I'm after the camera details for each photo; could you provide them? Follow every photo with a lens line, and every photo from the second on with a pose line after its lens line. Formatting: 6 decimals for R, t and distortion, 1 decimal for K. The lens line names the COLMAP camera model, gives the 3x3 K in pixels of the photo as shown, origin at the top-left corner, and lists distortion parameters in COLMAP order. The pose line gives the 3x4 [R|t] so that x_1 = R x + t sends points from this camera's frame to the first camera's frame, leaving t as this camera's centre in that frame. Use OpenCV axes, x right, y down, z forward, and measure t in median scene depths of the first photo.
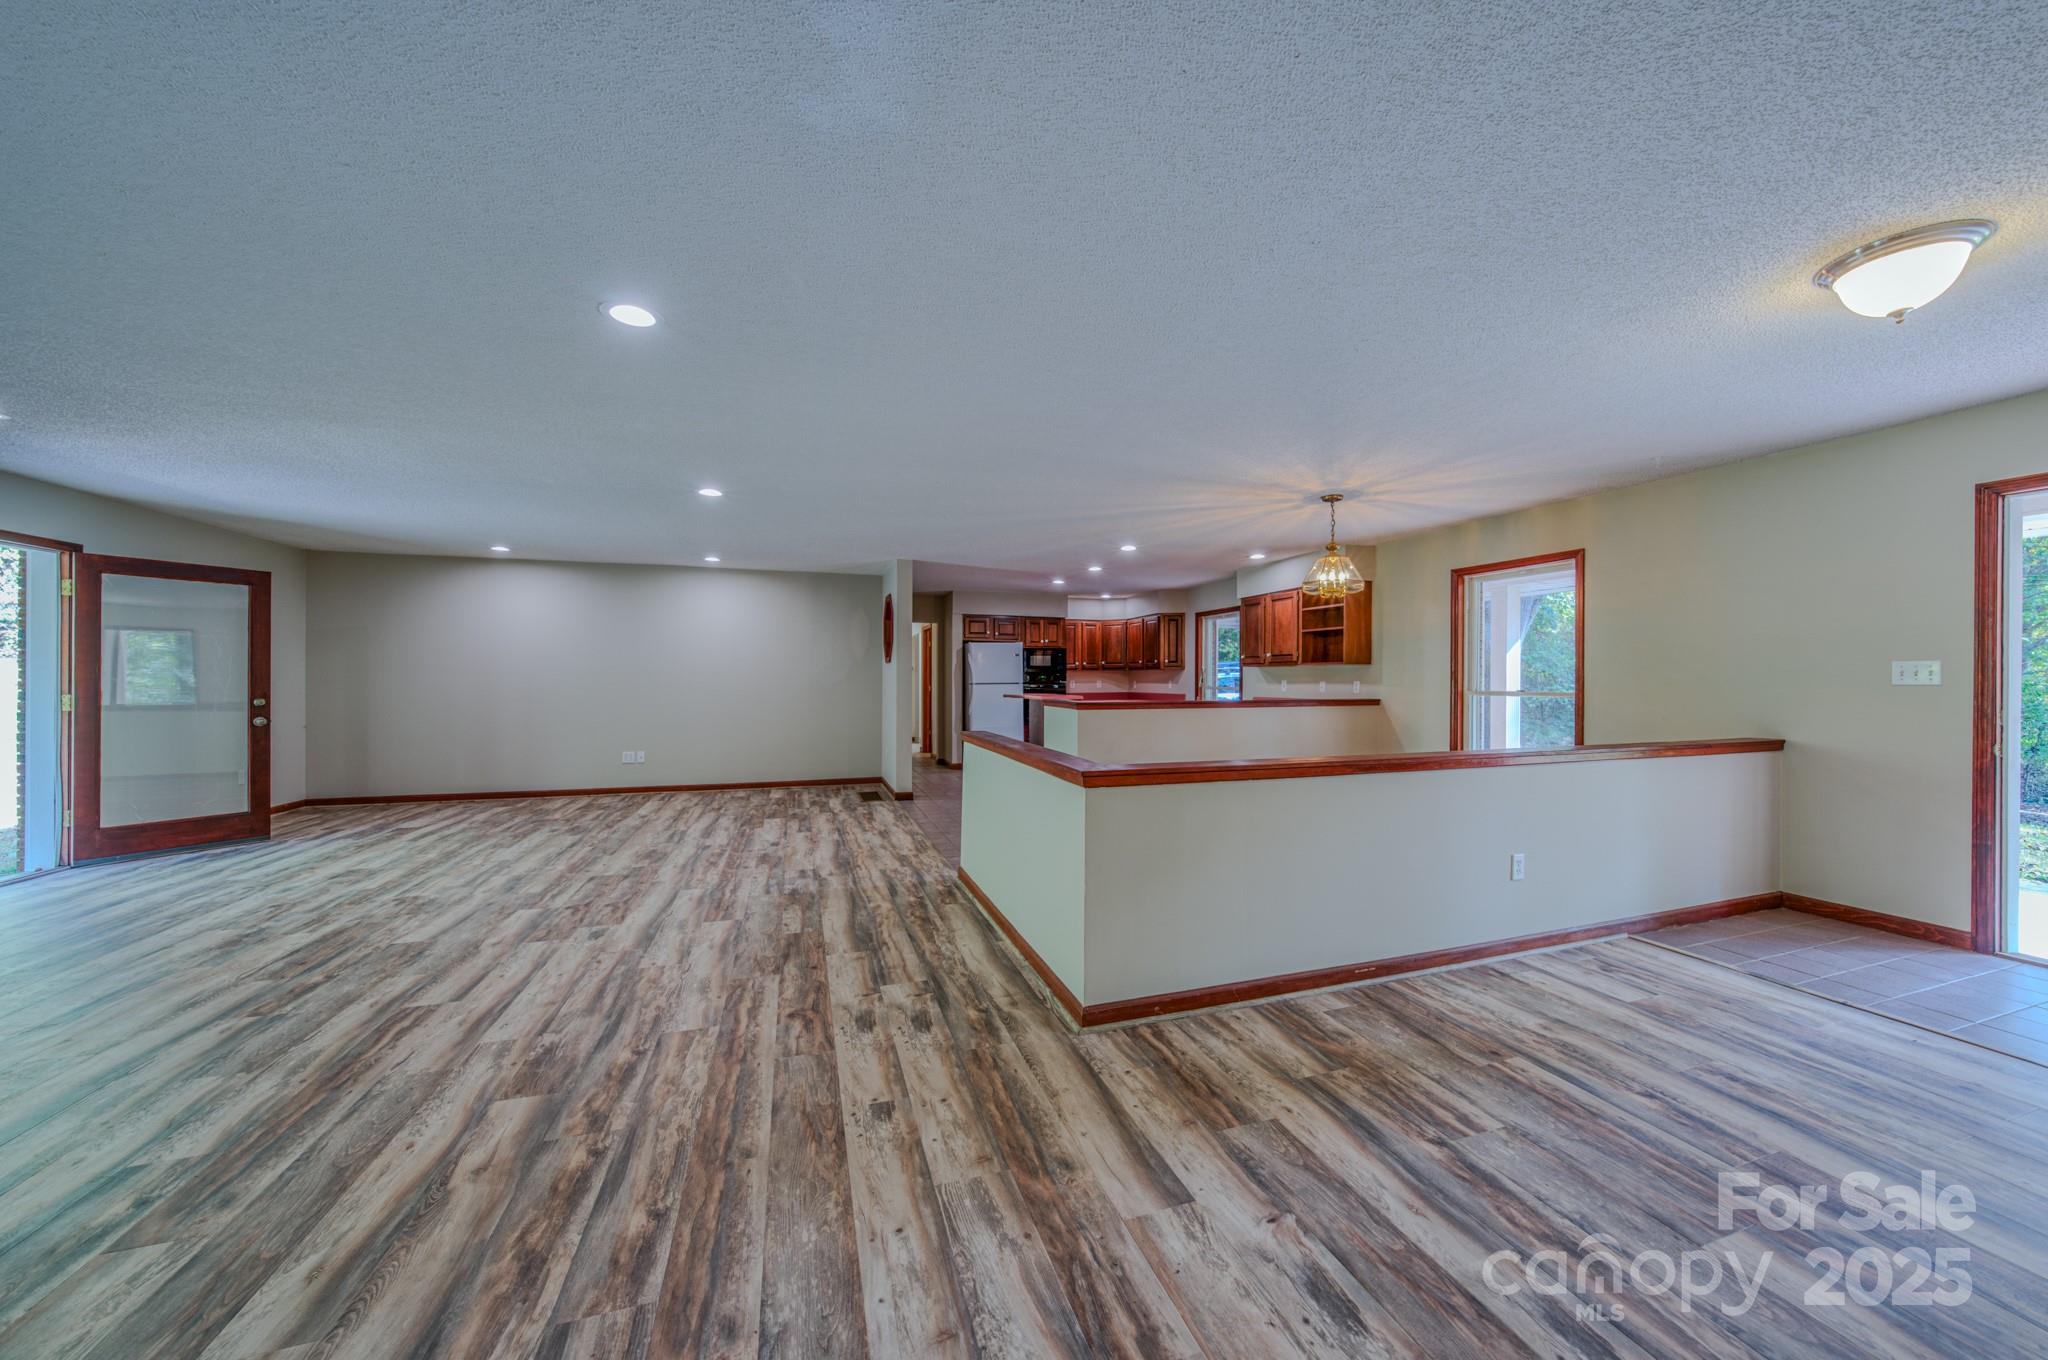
lens RADIAL K [[722.2, 0, 1038.1], [0, 722.2, 681.7], [0, 0, 1]] dist [-0.019907, 0.000180]
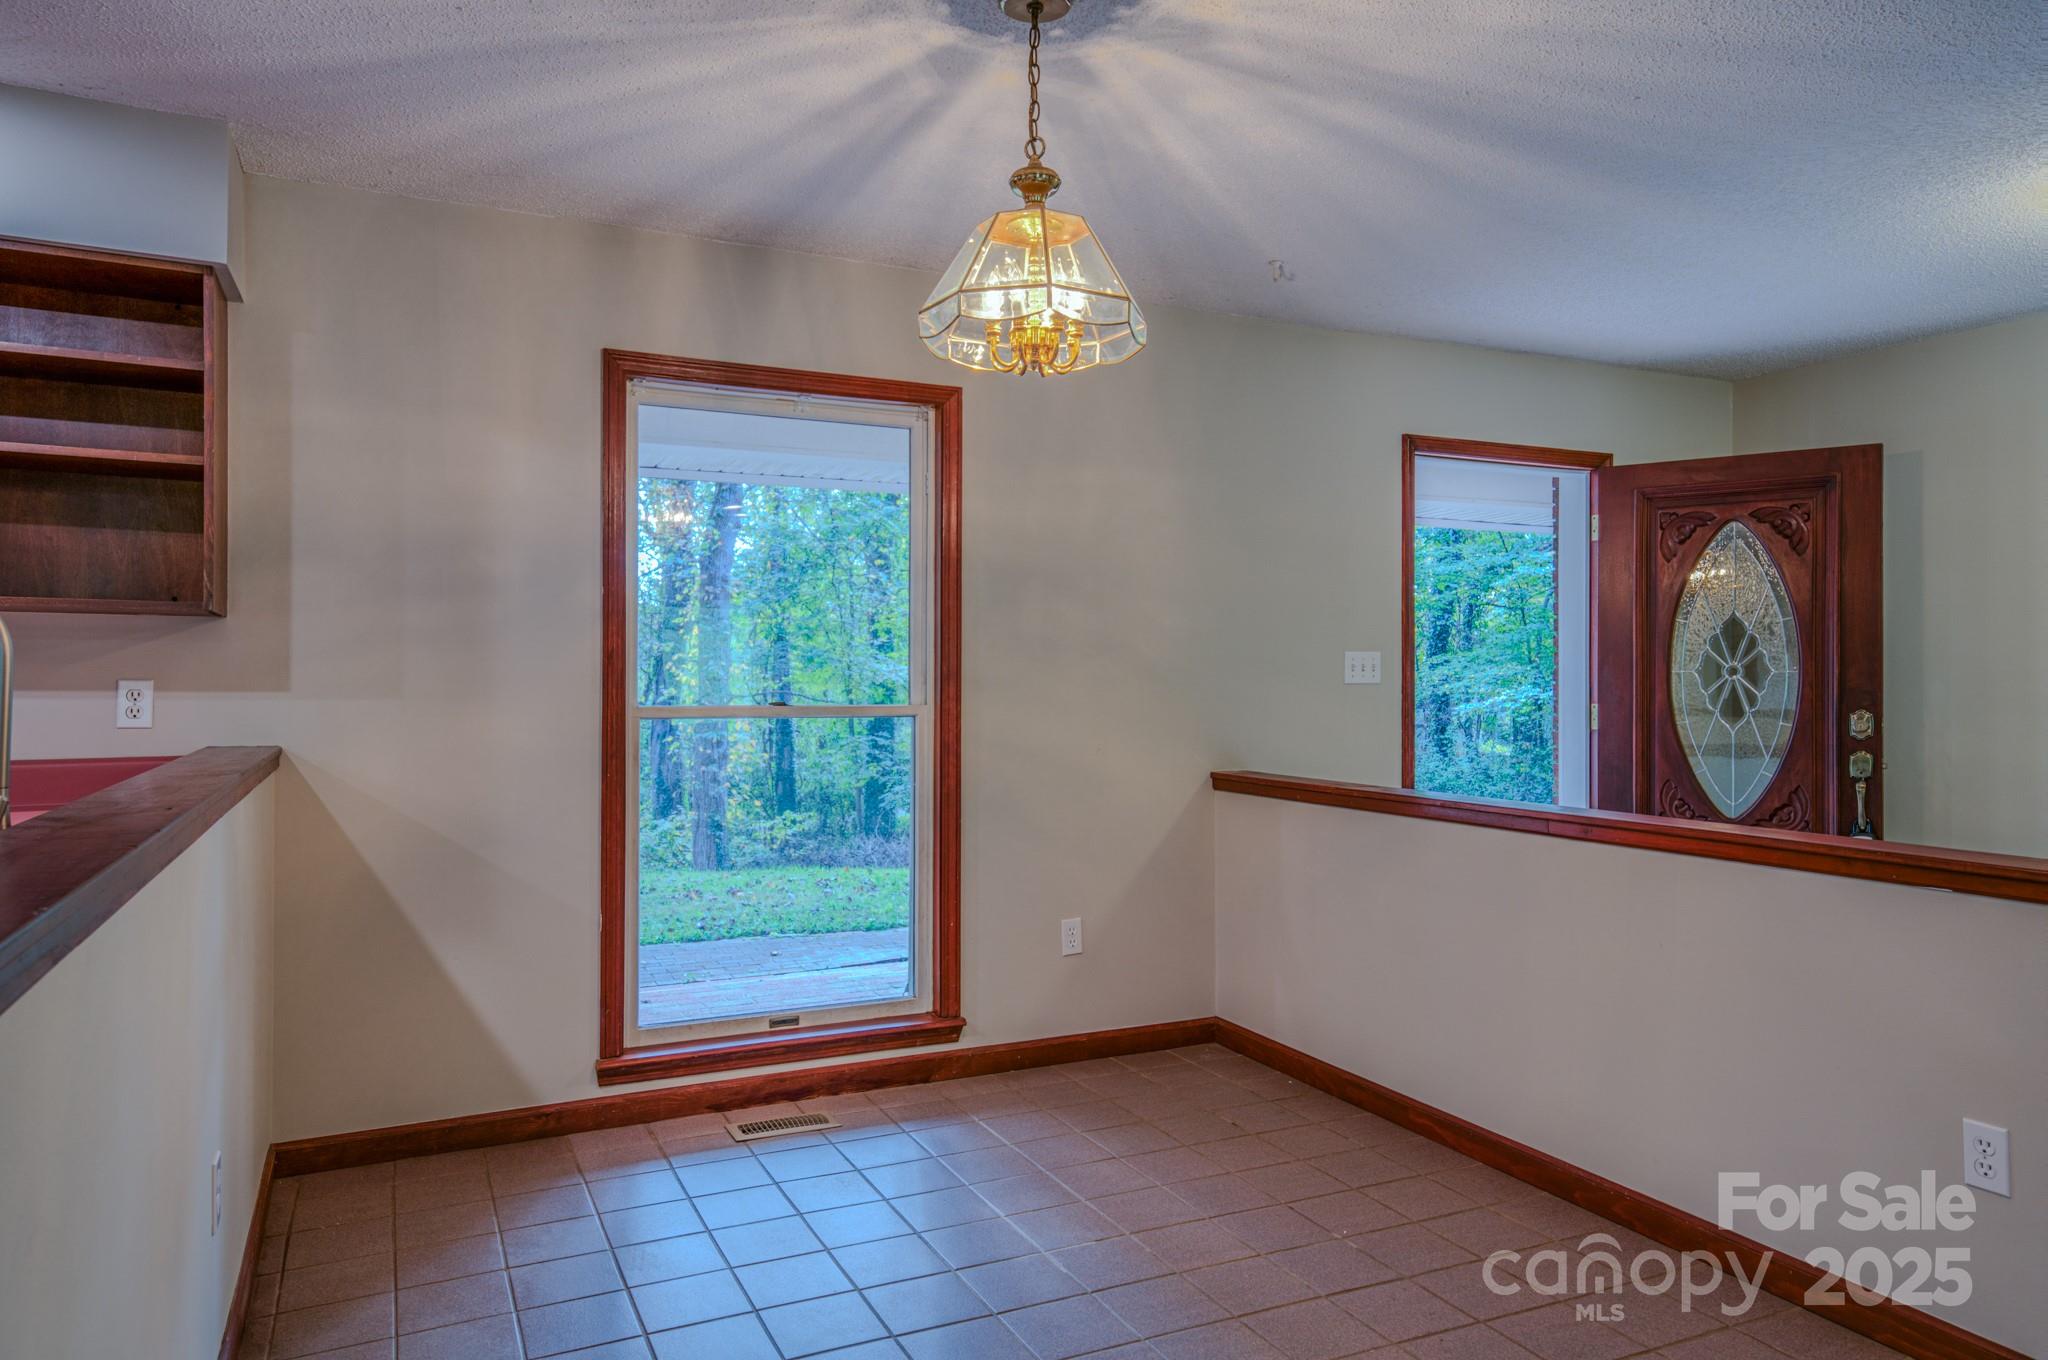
lens RADIAL K [[1335.8, 0, 1029.0], [0, 1335.8, 669.2], [0, 0, 1]] dist [0.033131, -0.001406]
pose [[-0.123567, 0.004344, 0.992327, -0.122537], [0.000607, 0.999991, -0.004302, -0.004173], [-0.992336, 0.000070, -0.123569, 1.465504]]
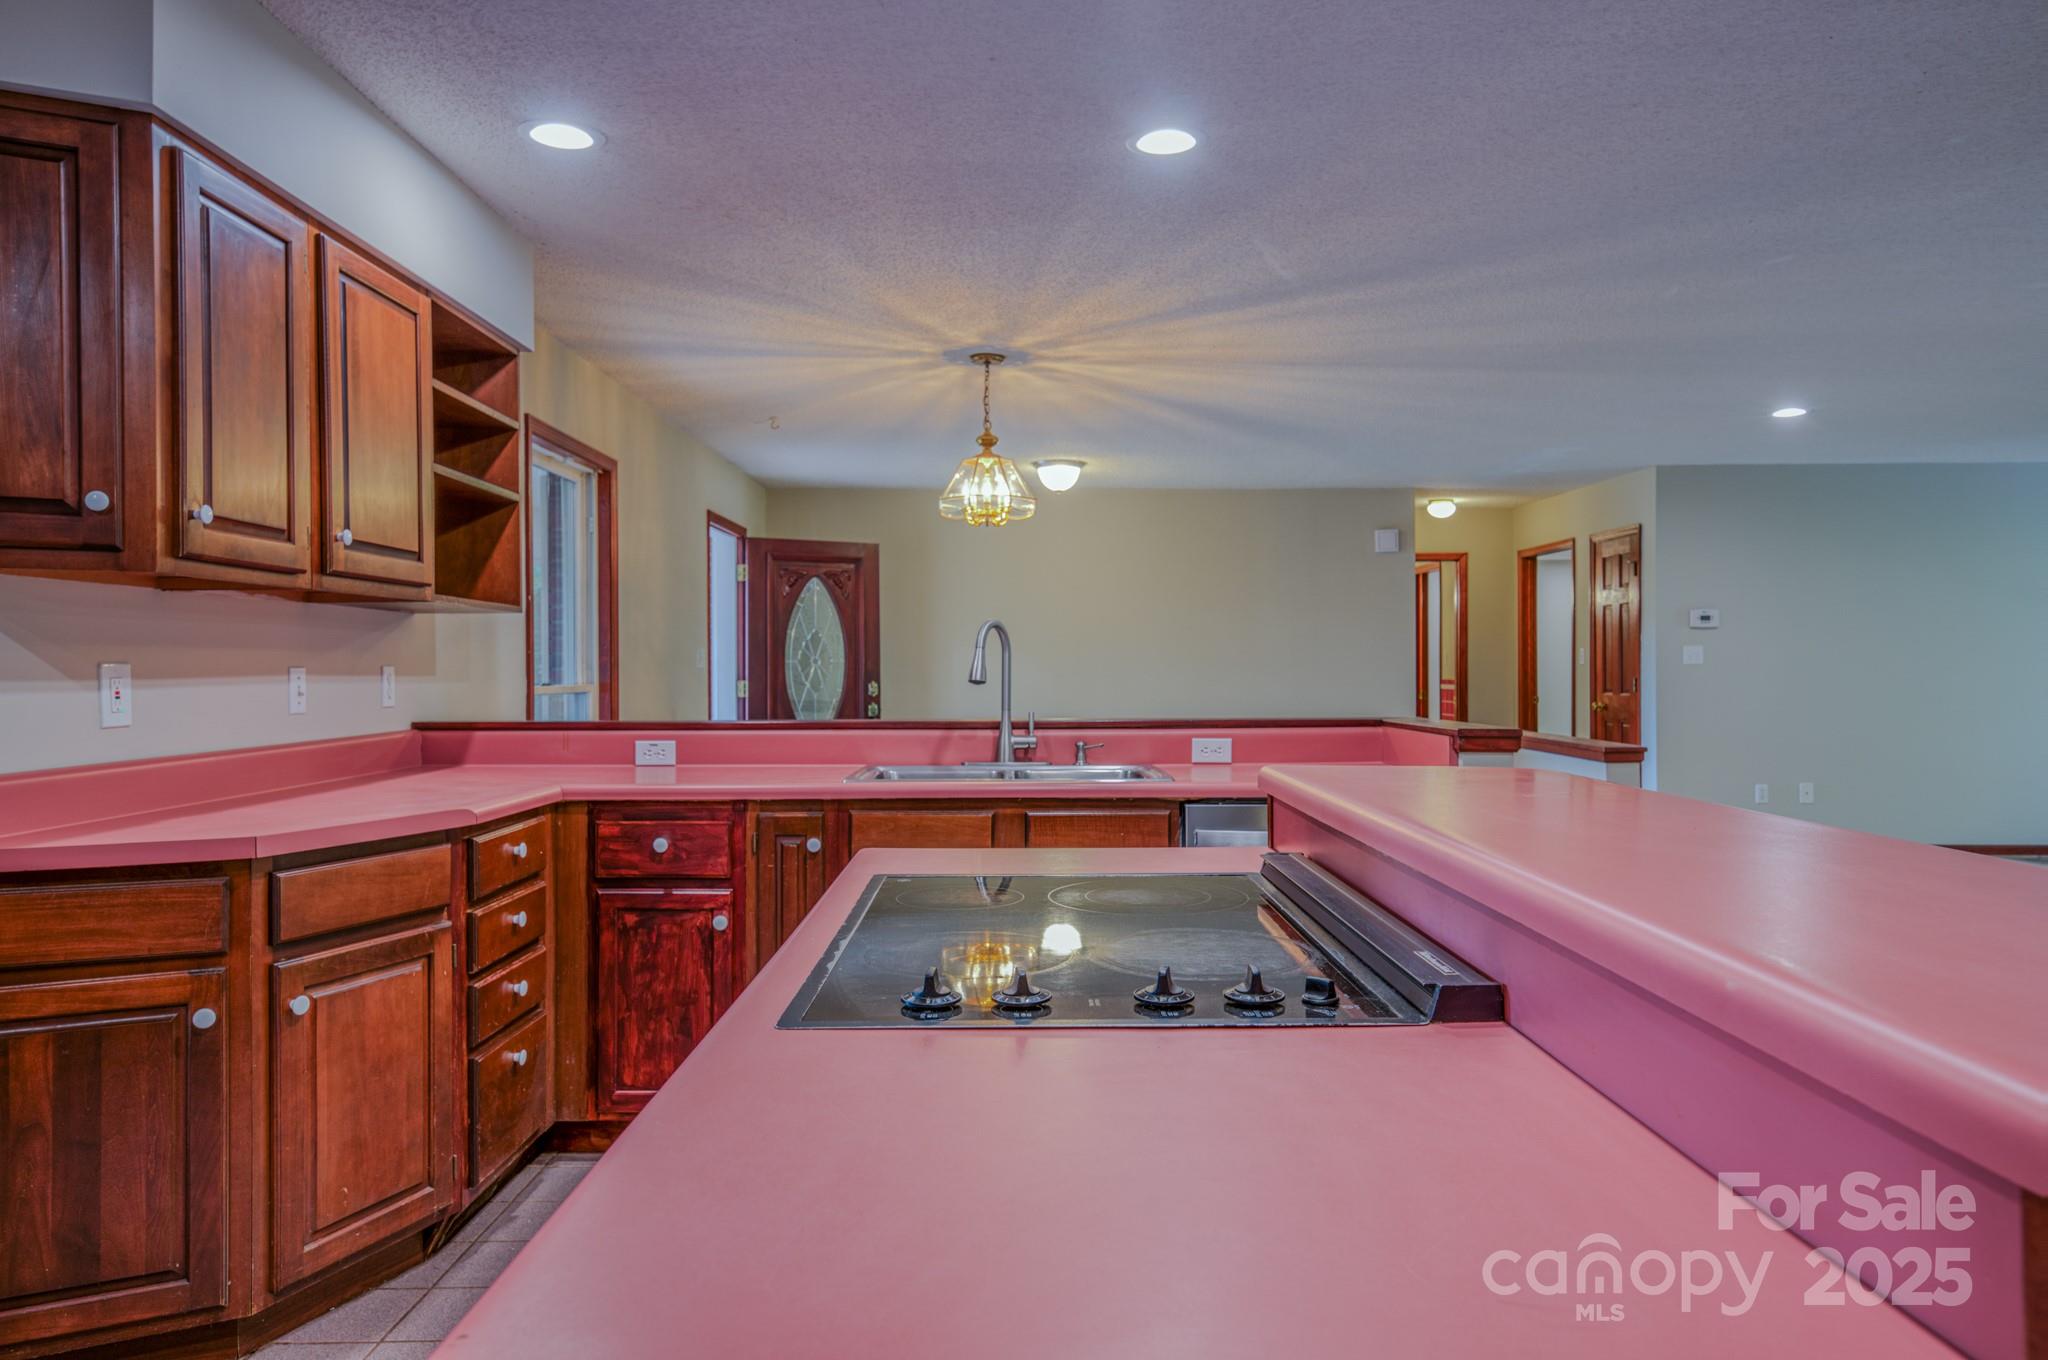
lens RADIAL K [[1318.8, 0, 1025.6], [0, 1318.8, 671.9], [0, 0, 1]] dist [0.021245, 0.001982]
pose [[-0.951315, 0.000622, 0.308219, 0.054176], [0.002703, 0.999976, 0.006327, -0.001971], [-0.308208, 0.006852, -0.951294, 2.806199]]
